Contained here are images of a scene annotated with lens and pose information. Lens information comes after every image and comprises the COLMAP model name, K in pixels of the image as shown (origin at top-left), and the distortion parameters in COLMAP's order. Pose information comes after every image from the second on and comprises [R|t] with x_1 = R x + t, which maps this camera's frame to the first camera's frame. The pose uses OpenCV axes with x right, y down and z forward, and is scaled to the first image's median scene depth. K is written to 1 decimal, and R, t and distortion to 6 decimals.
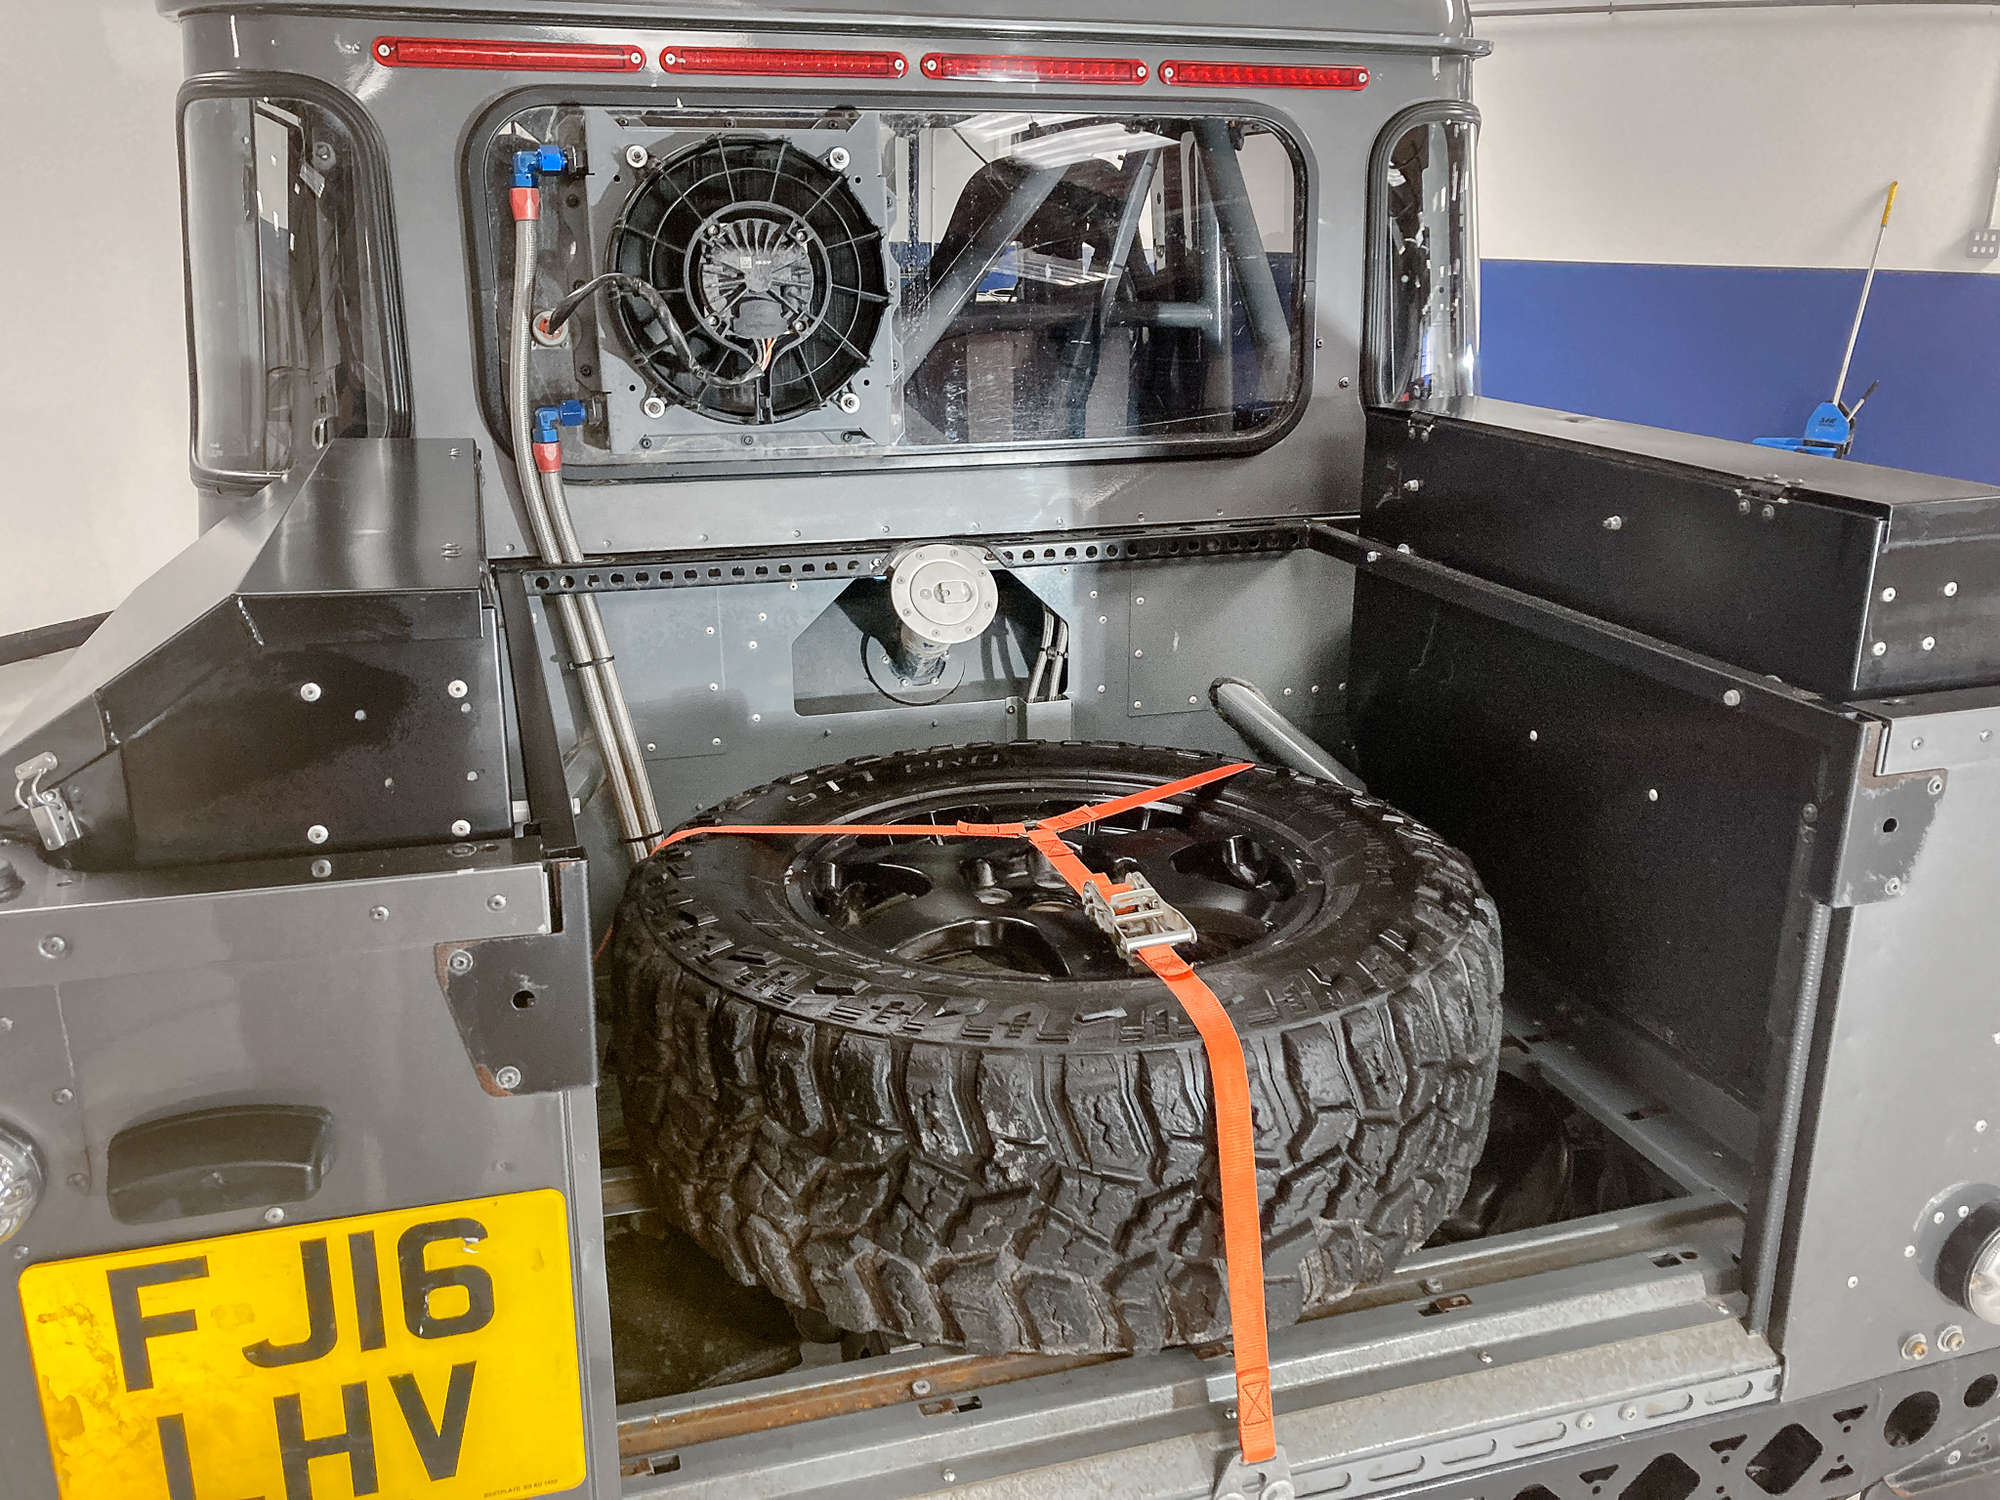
lens RADIAL K [[1662.6, 0, 1003.0], [0, 1662.6, 733.1], [0, 0, 1]] dist [0.002176, 0.018468]
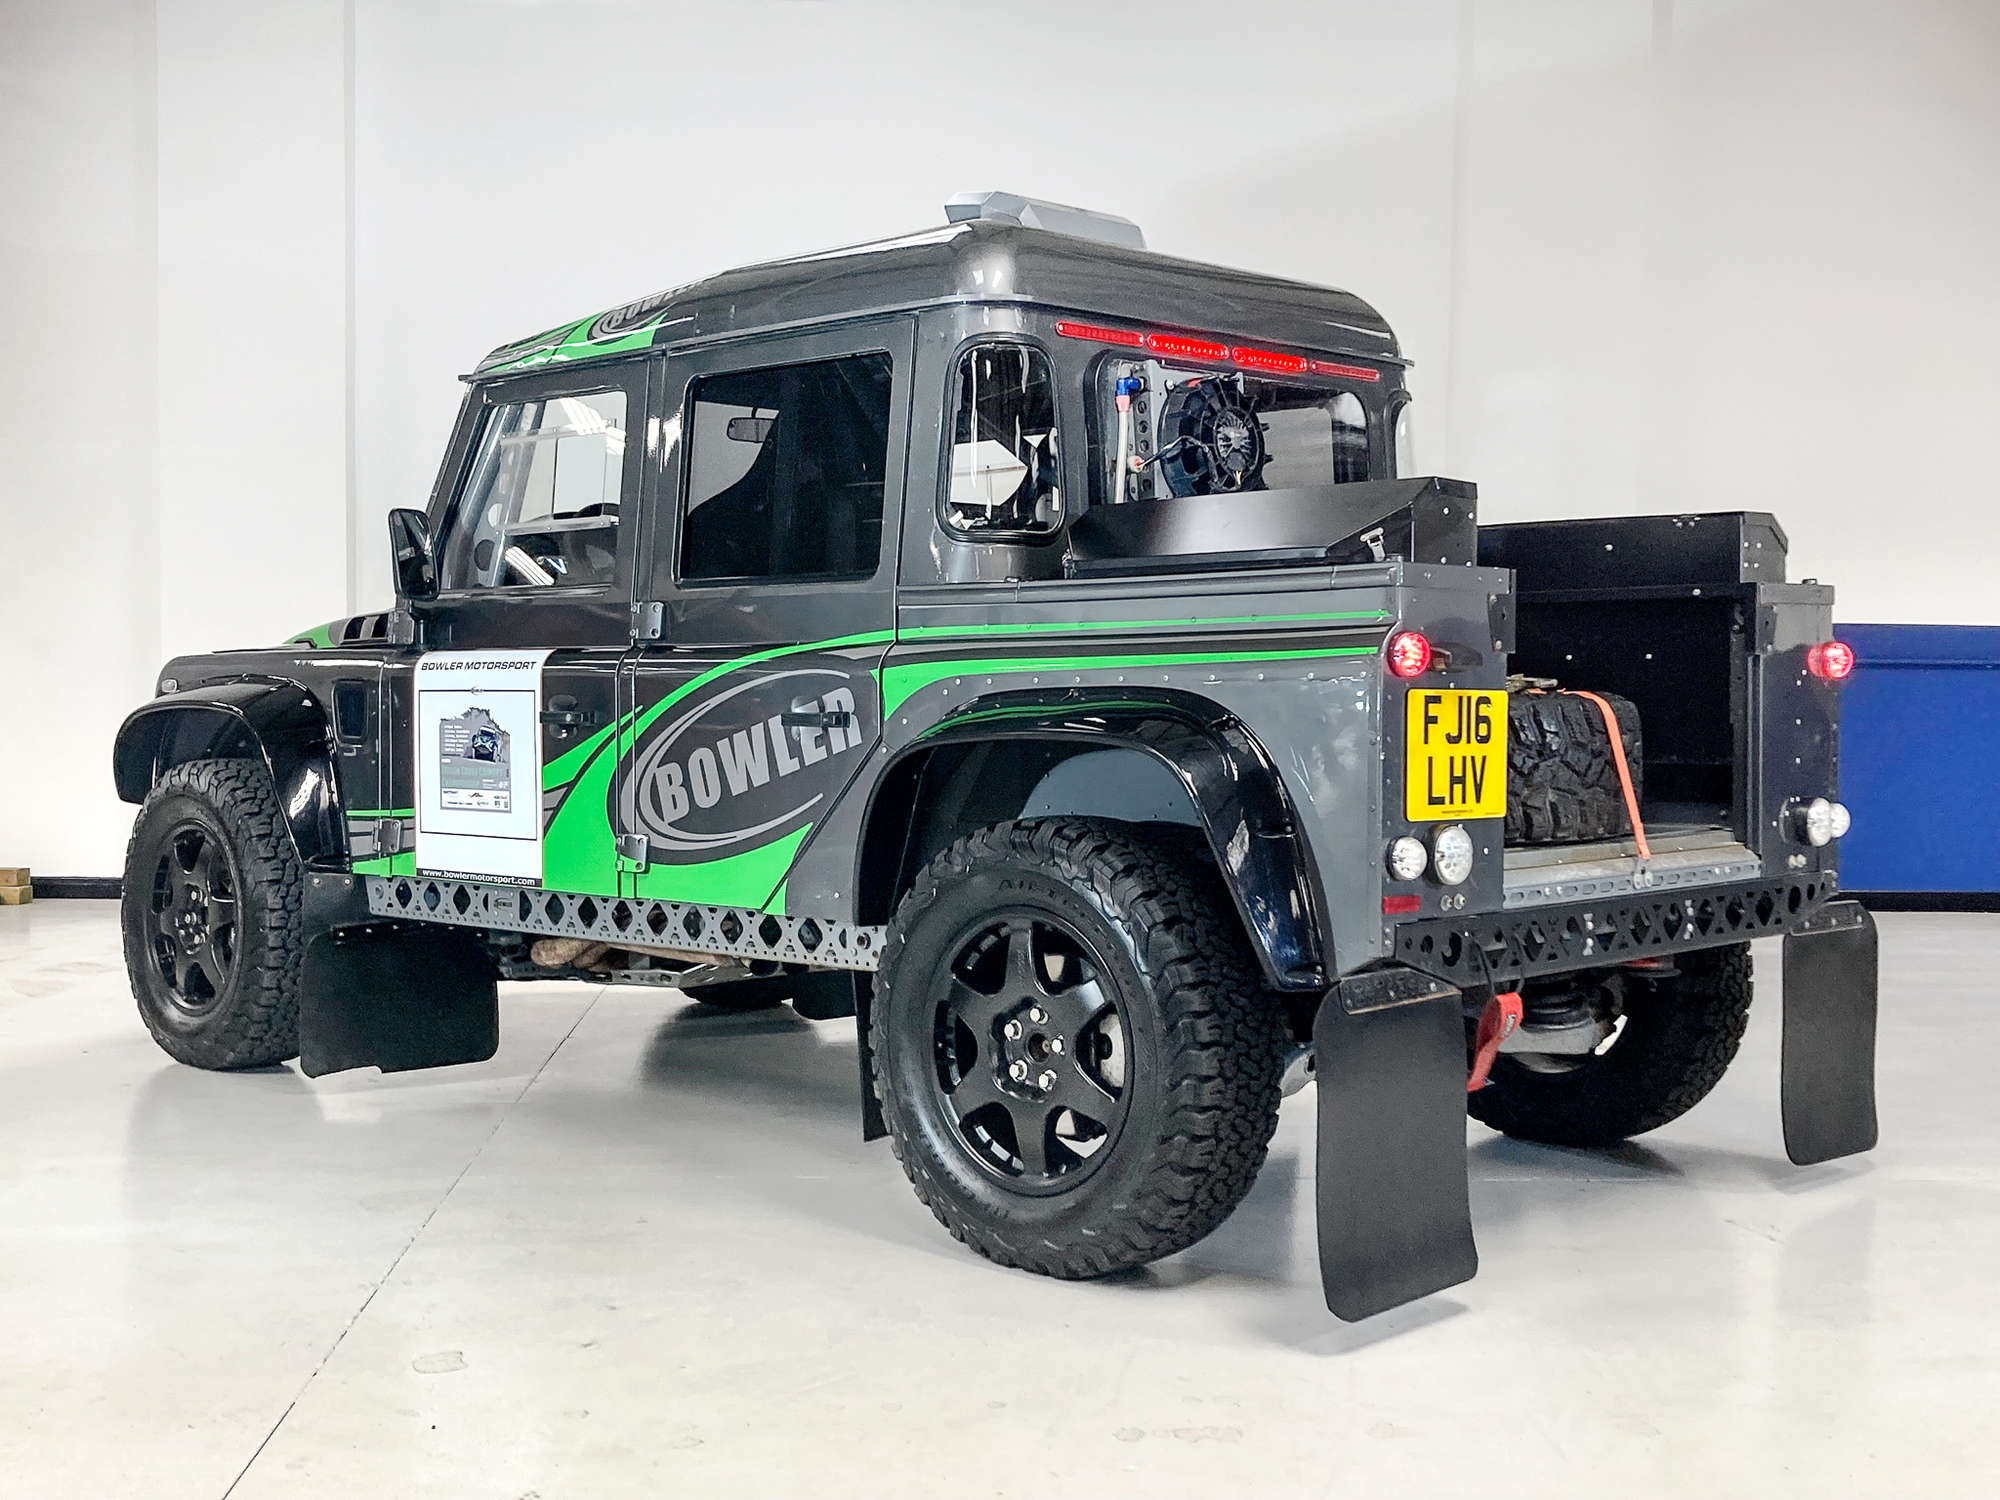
lens RADIAL K [[2426.7, 0, 1000.0], [0, 2426.7, 750.0], [0, 0, 1]] dist [0.167791, -0.015967]
pose [[0.872132, -0.019450, 0.488885, -2.513506], [0.148986, 0.962315, -0.227493, 0.977514], [-0.466036, 0.271241, 0.842163, -1.717895]]
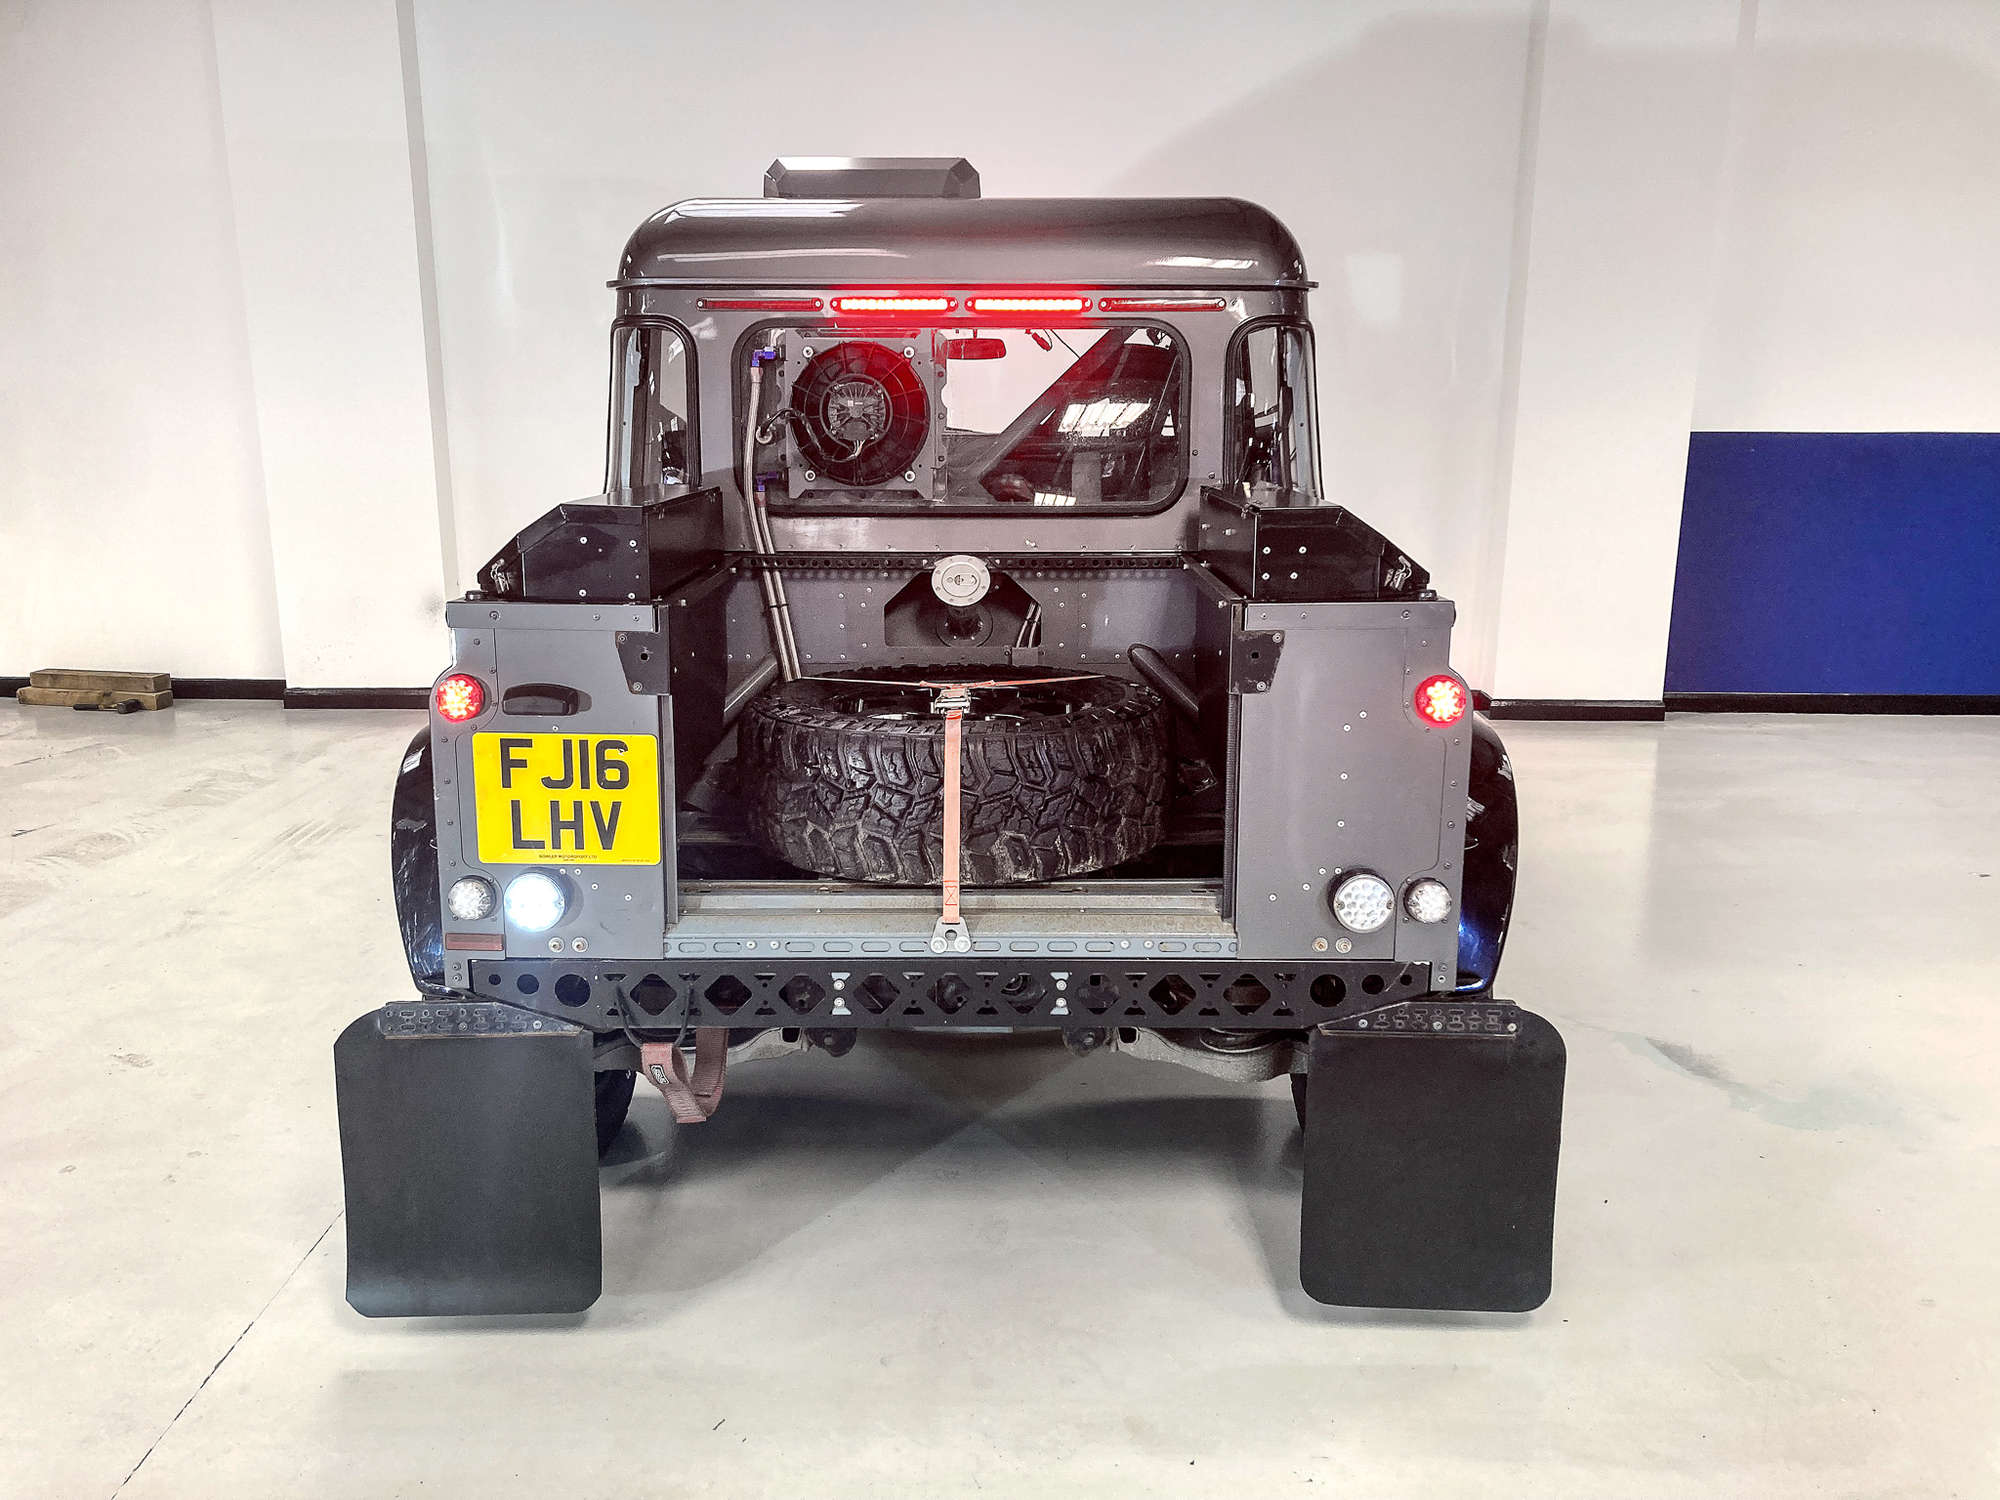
lens RADIAL K [[1654.5, 0, 989.6], [0, 1654.5, 747.2], [0, 0, 1]] dist [0.091925, -0.277033]
pose [[0.955278, 0.061353, -0.289275, 0.830942], [-0.086967, 0.993267, -0.076528, 0.367068], [0.282632, 0.098263, 0.954182, -1.130544]]
